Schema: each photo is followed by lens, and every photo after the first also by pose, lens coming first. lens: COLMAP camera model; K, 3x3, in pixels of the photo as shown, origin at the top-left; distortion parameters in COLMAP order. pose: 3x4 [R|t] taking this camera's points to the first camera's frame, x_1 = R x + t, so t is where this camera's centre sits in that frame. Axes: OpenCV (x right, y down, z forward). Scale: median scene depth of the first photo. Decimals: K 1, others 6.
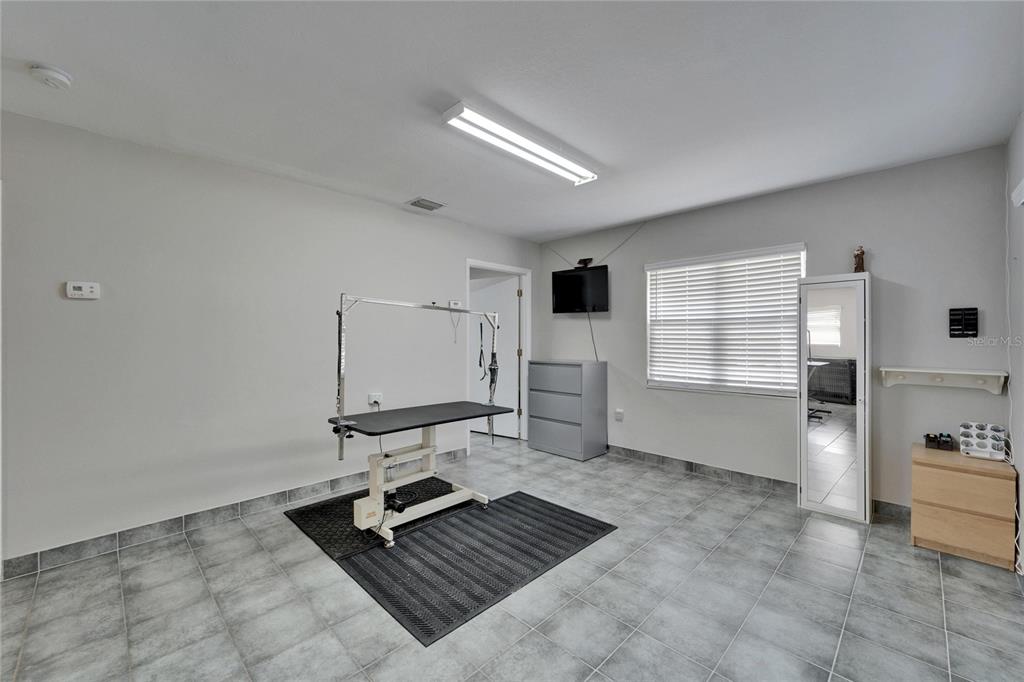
lens RADIAL K [[420.0, 0, 502.4], [0, 420.0, 337.6], [0, 0, 1]] dist [0.000208, -0.000088]
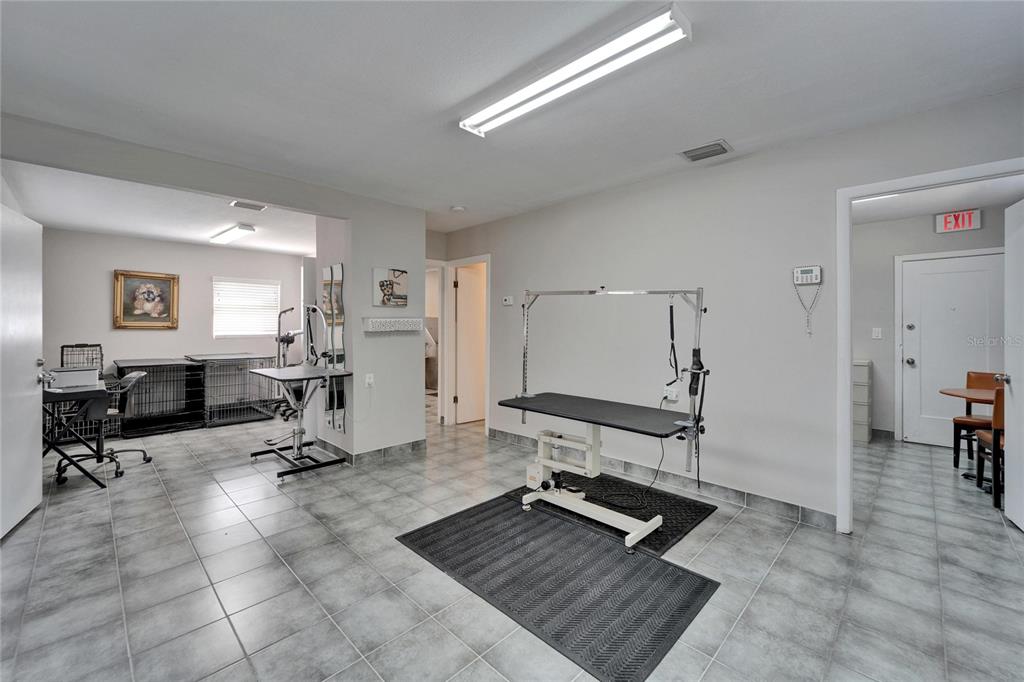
lens RADIAL K [[424.9, 0, 507.0], [0, 424.9, 327.3], [0, 0, 1]] dist [0.008139, -0.000070]
pose [[-0.009715, 0.005636, -0.999937, 0.913810], [0.002868, 0.999980, 0.005608, -0.006160], [0.999949, -0.002813, -0.009731, 0.988517]]
